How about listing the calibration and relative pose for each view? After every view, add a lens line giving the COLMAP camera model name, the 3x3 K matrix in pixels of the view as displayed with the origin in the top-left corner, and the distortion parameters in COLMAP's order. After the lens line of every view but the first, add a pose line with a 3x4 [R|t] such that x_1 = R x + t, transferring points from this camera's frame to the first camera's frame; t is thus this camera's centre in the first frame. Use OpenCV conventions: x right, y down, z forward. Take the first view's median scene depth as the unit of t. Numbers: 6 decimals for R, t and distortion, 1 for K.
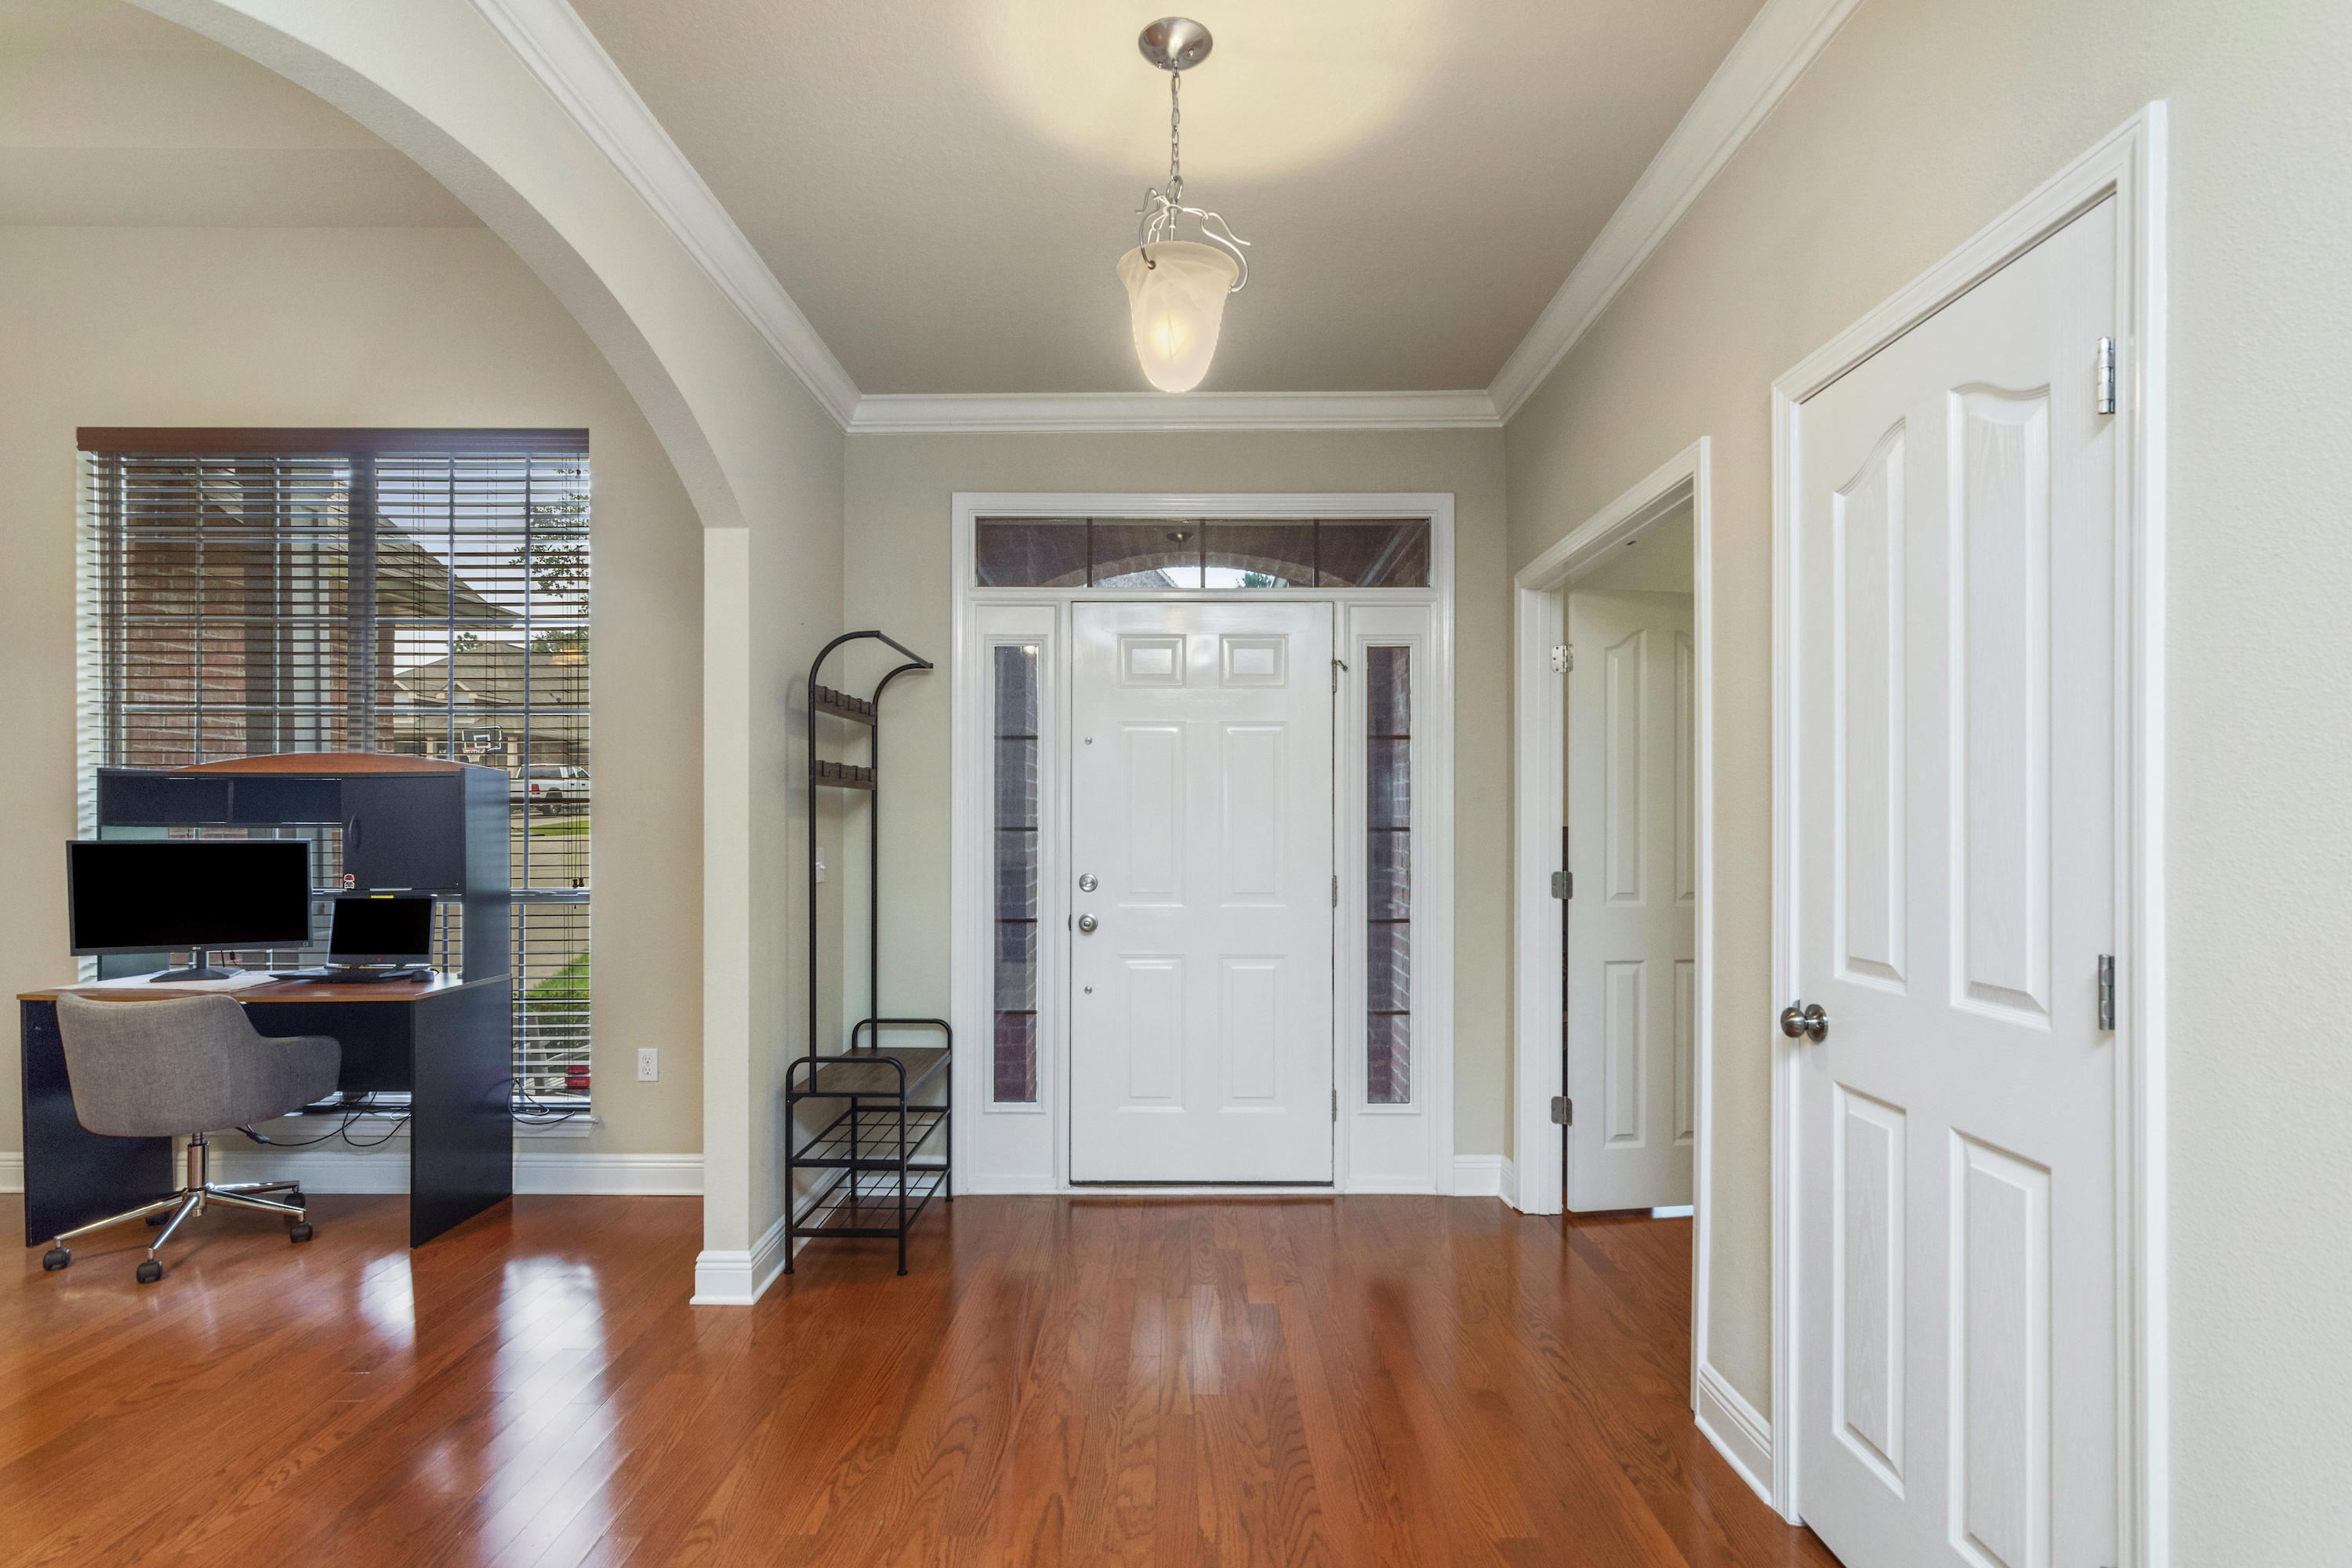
lens RADIAL K [[1126.2, 0, 1176.3], [0, 1126.2, 819.8], [0, 0, 1]] dist [-0.001207, 0.000814]
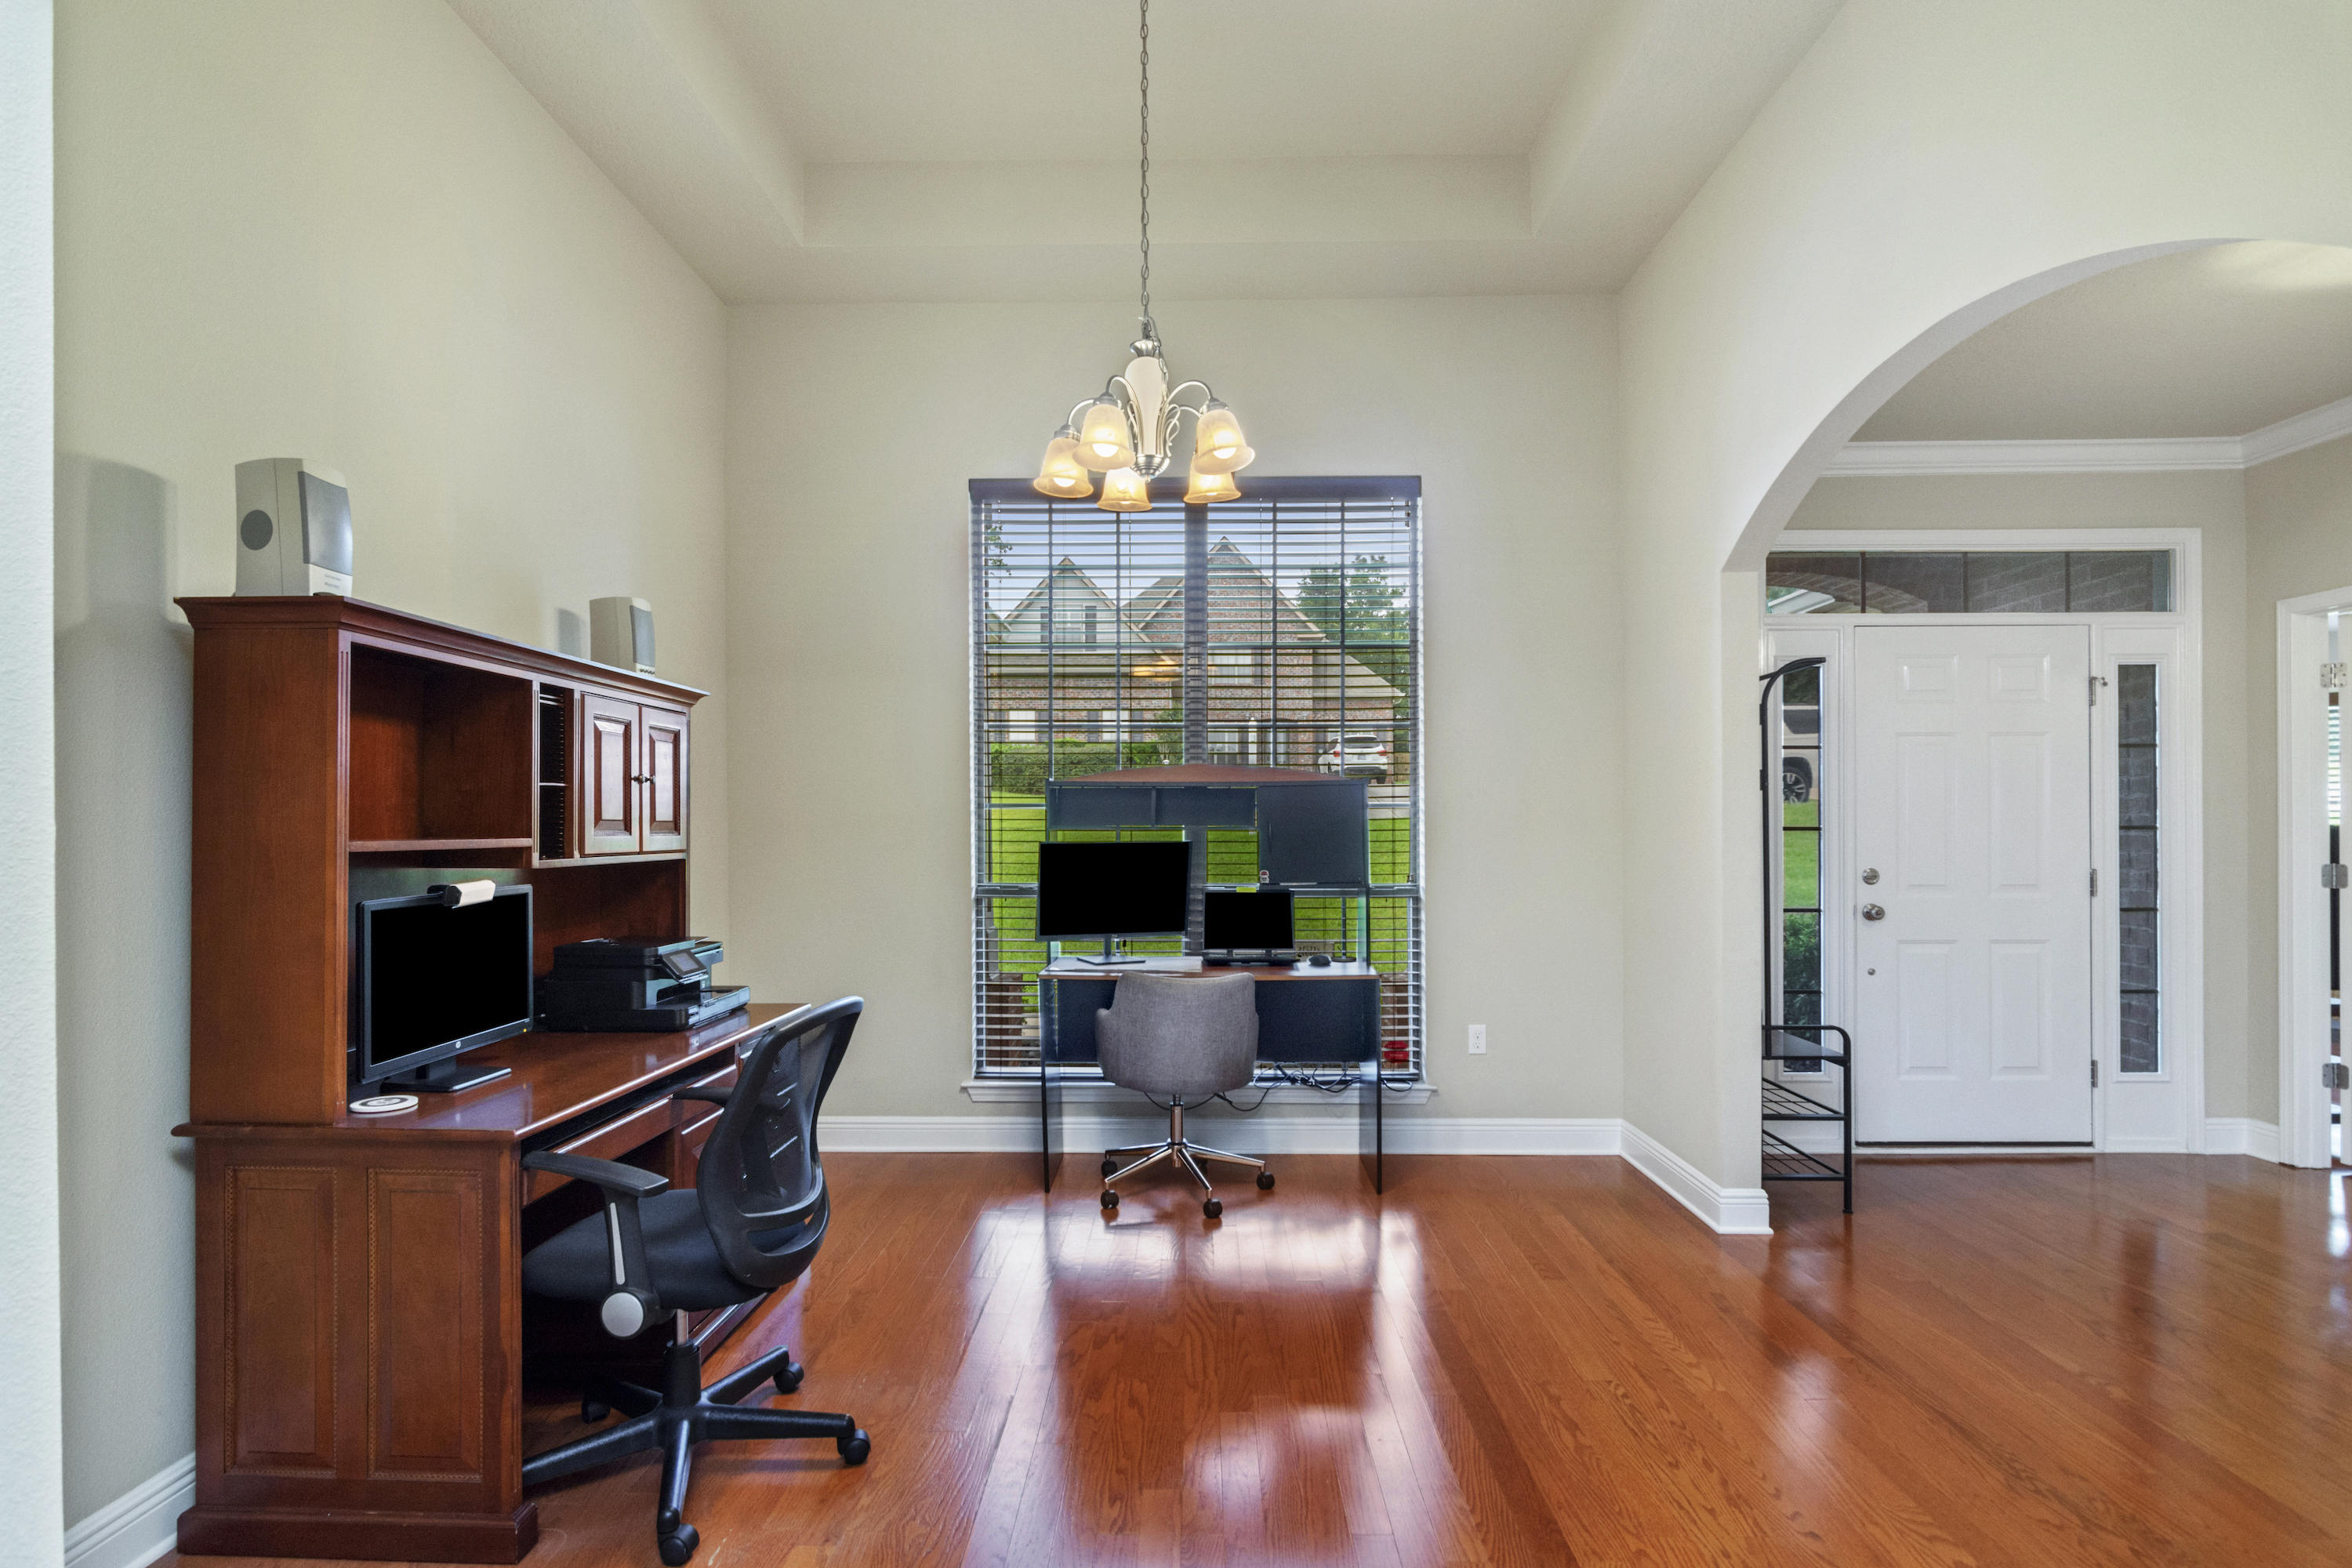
lens RADIAL K [[999.4, 0, 1173.8], [0, 999.4, 822.6], [0, 0, 1]] dist [-0.008136, 0.000102]
pose [[0.999882, -0.004079, -0.014784, -0.761978], [0.004105, 0.999990, 0.001701, -0.002624], [0.014777, -0.001761, 0.999889, -0.001579]]
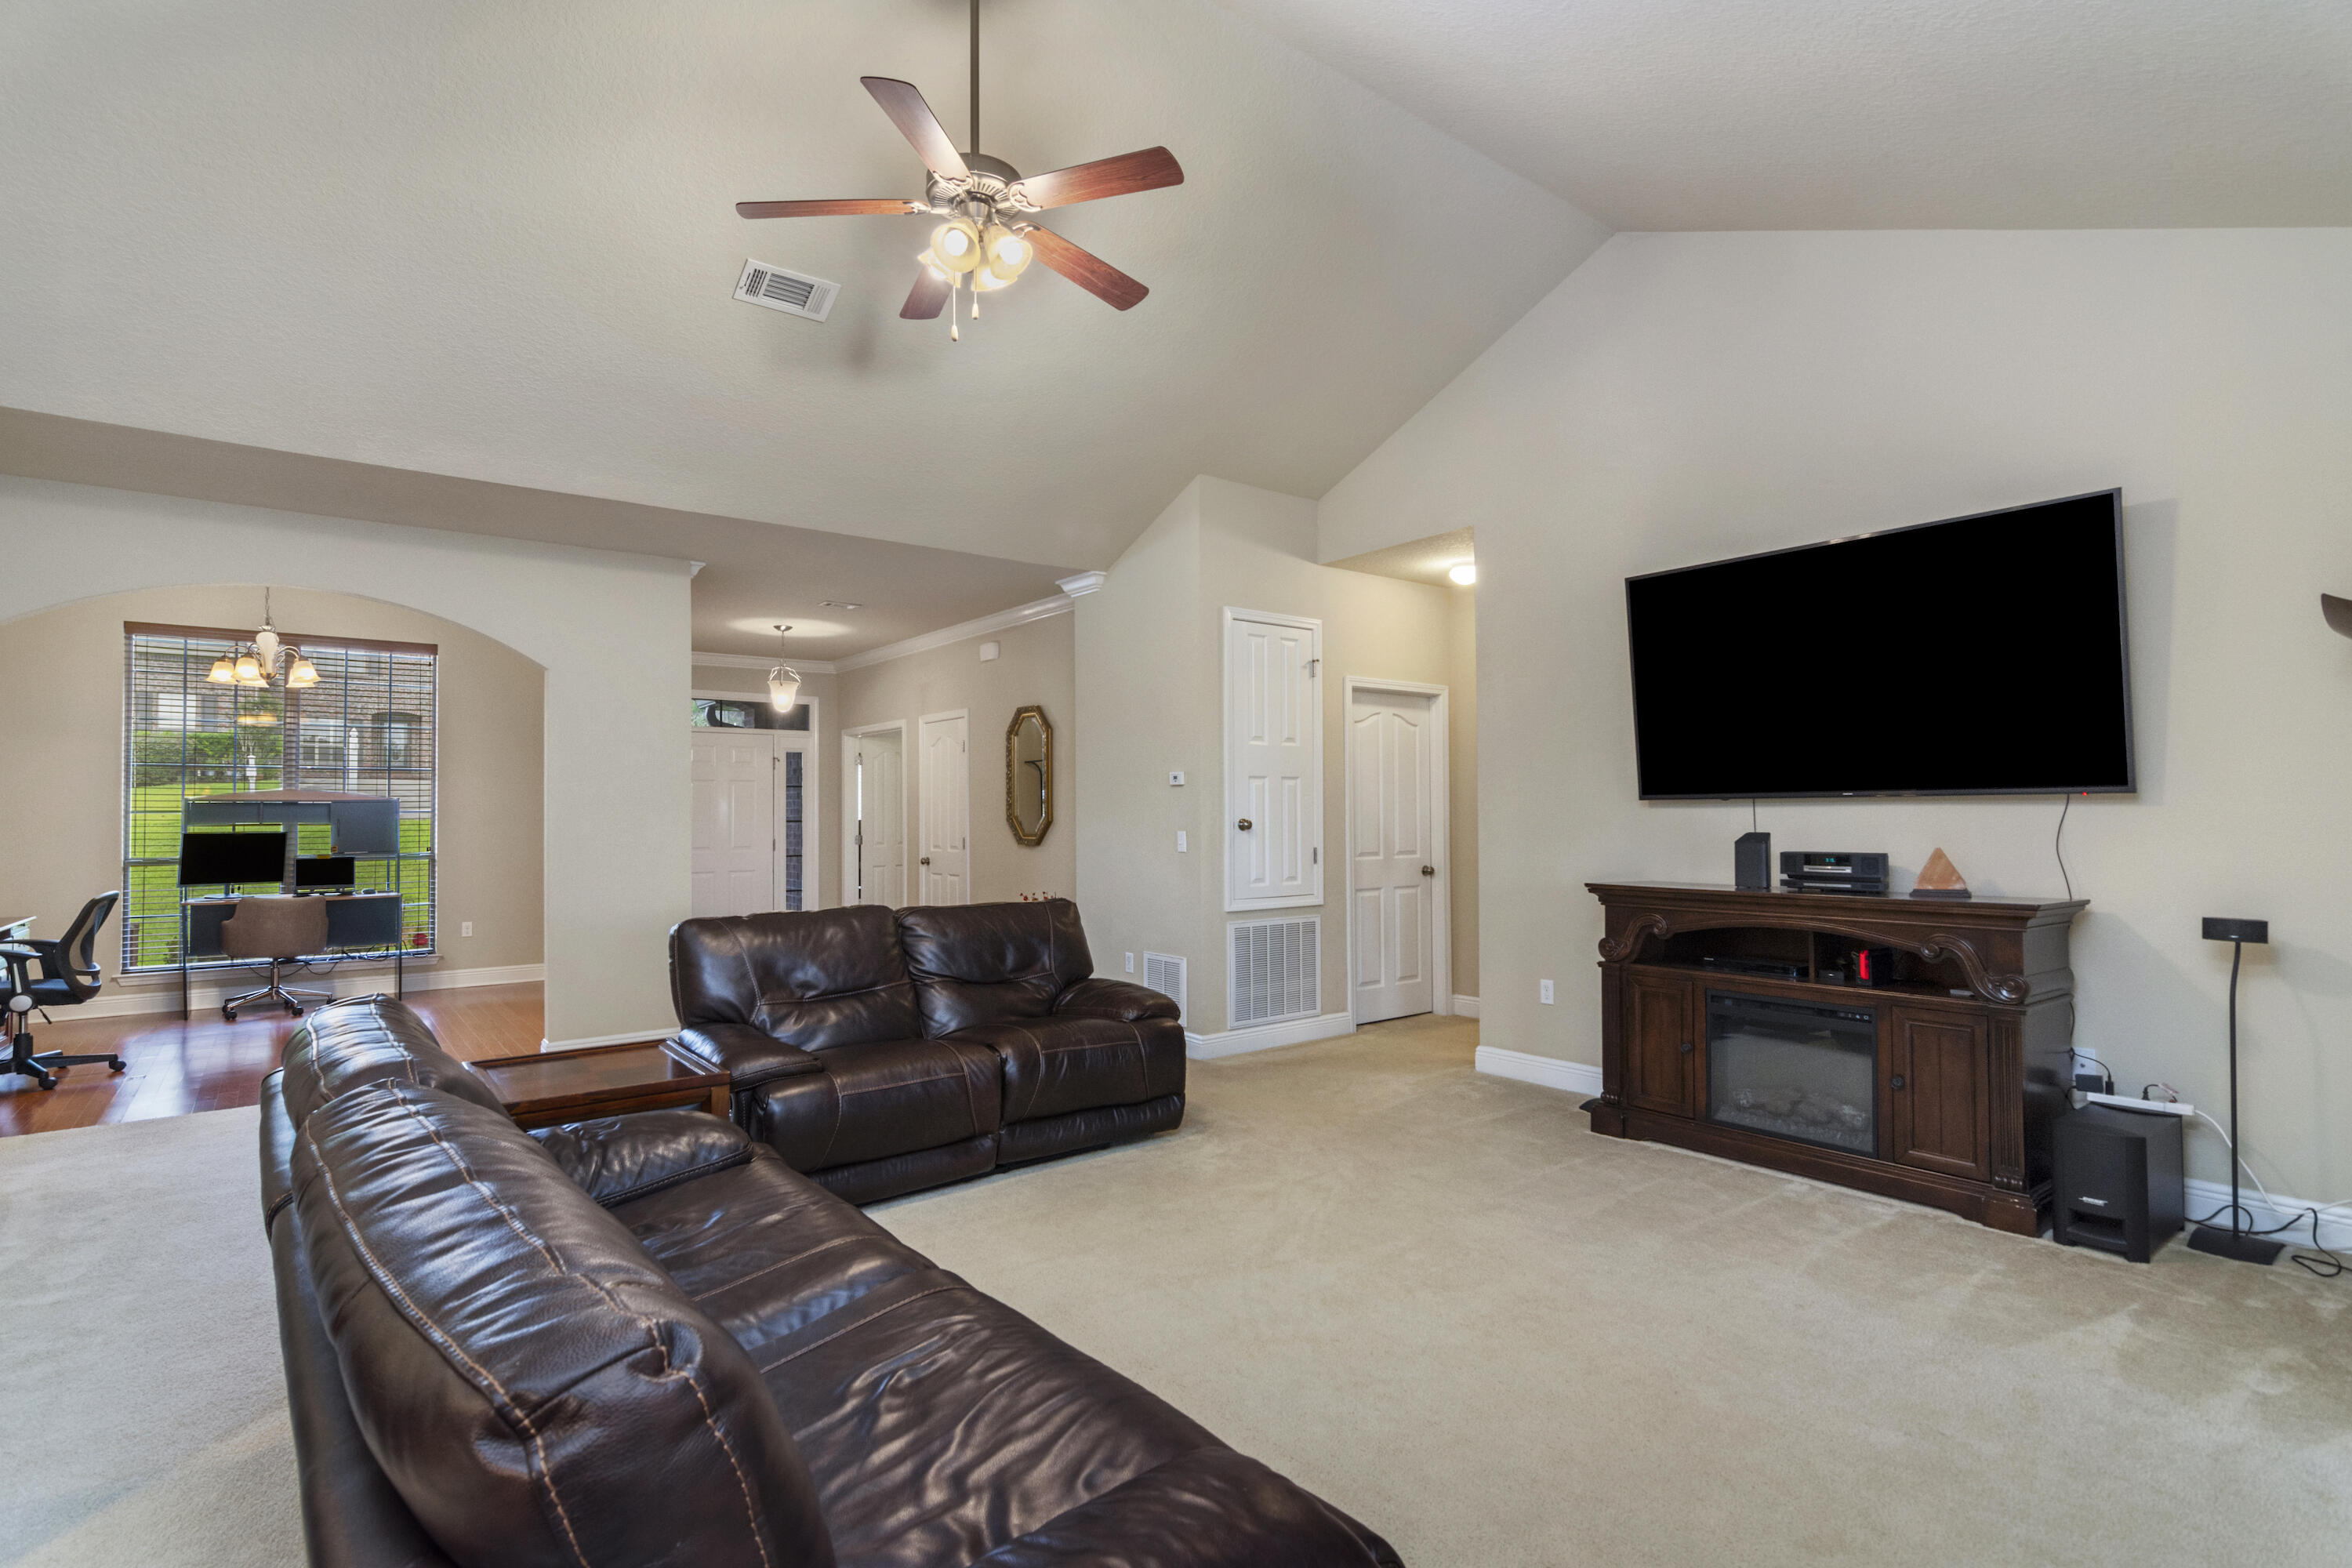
lens RADIAL K [[1126.2, 0, 1173.9], [0, 1126.2, 786.5], [0, 0, 1]] dist [-0.001207, 0.000814]
pose [[0.781790, 0.009452, 0.623471, -0.775147], [0.006093, 0.999722, -0.022796, -0.007810], [-0.623512, 0.021621, 0.781514, -1.648186]]
